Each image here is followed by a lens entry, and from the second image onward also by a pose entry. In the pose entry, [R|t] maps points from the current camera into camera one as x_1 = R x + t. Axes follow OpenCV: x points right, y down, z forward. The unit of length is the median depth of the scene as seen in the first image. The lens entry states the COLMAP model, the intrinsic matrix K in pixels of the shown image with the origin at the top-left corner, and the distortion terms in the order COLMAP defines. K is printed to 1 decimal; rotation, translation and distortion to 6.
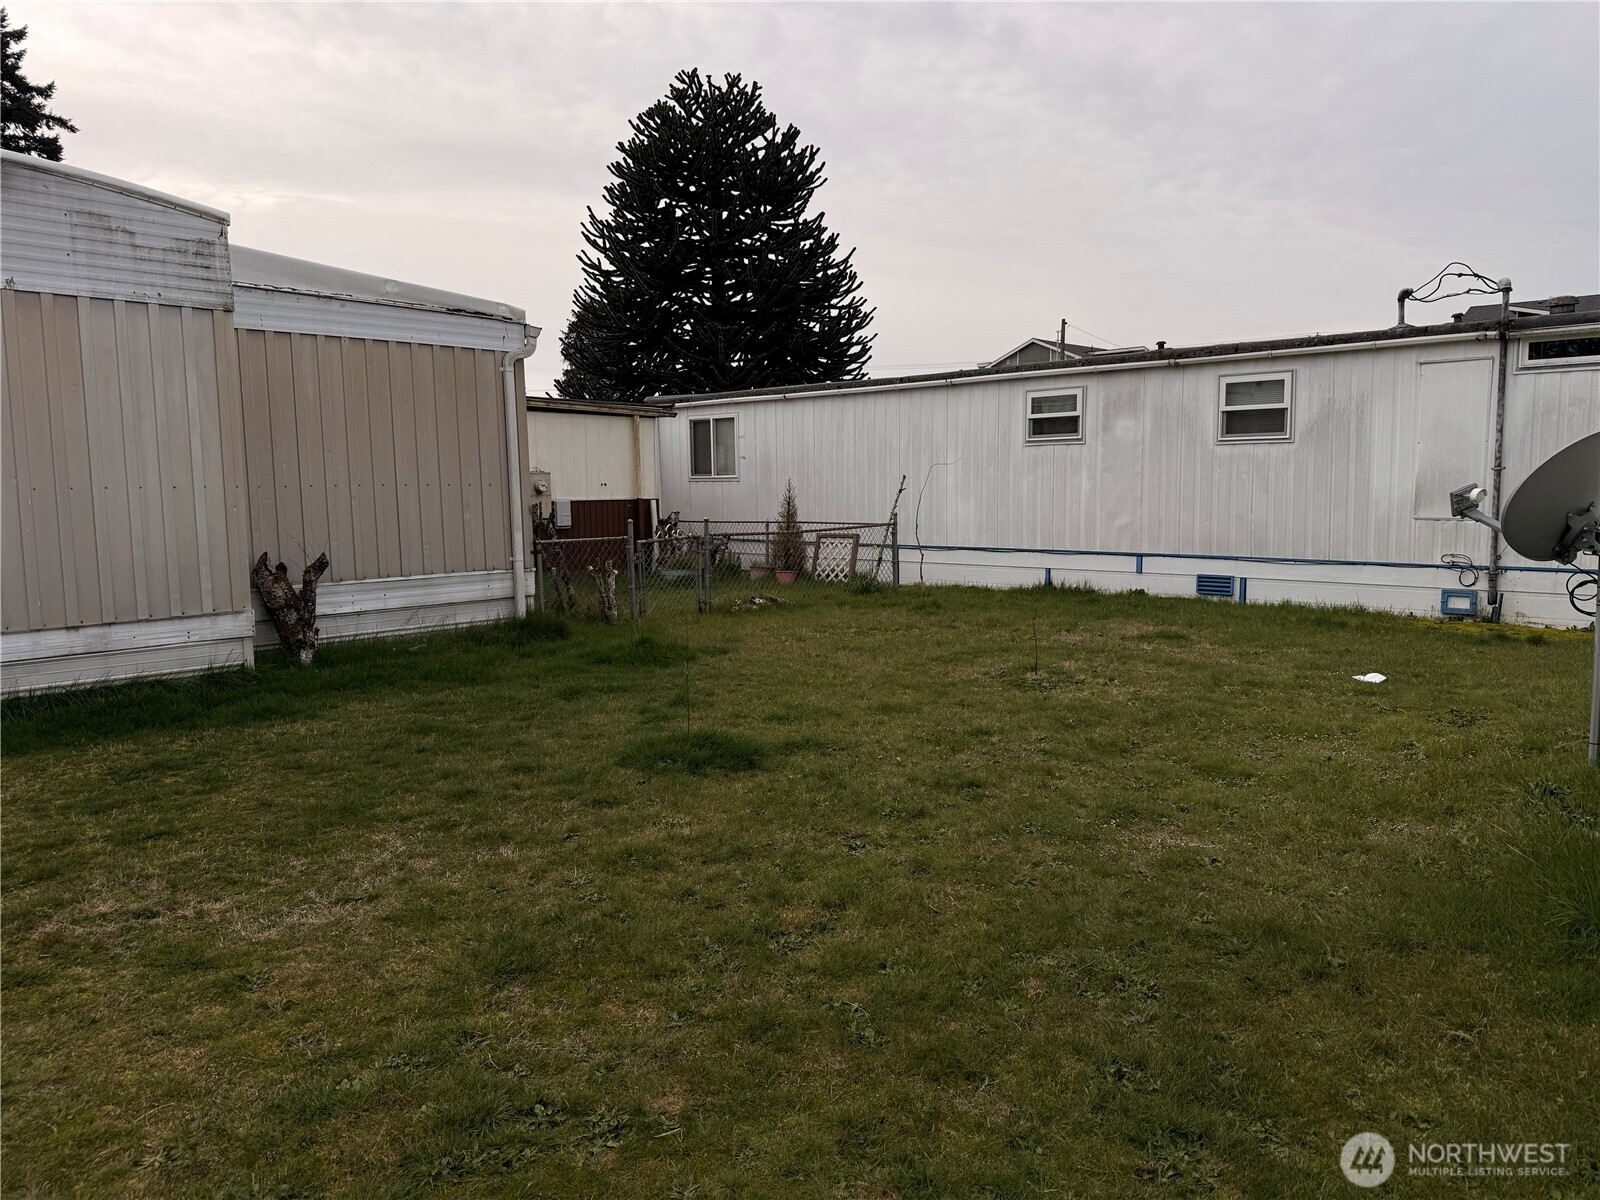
lens RADIAL K [[1142.9, 0, 801.3], [0, 1142.9, 605.7], [0, 0, 1]] dist [0.005372, -0.003731]
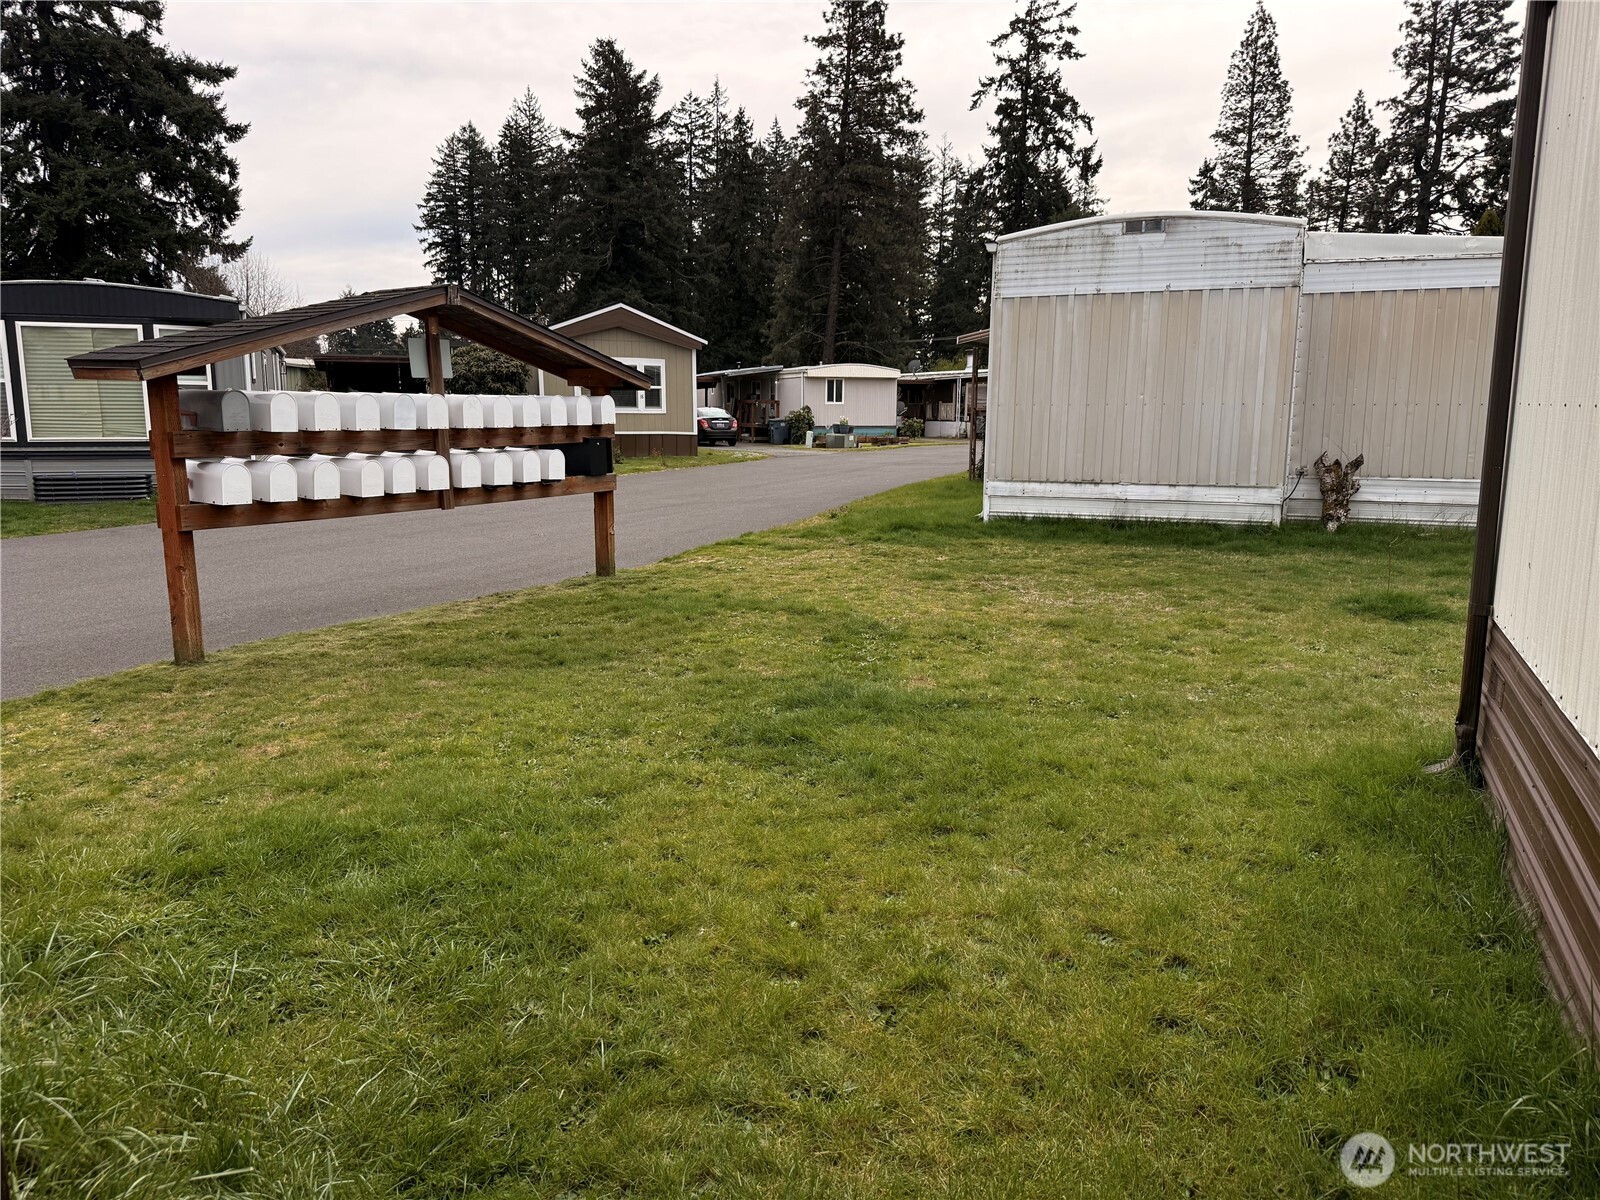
lens RADIAL K [[1142.9, 0, 801.8], [0, 1142.9, 601.9], [0, 0, 1]] dist [0.005372, -0.003731]
pose [[0.310795, 0.179342, -0.933404, 0.777152], [-0.108580, 0.982308, 0.152585, -0.009621], [0.944255, 0.053926, 0.324769, -0.077978]]
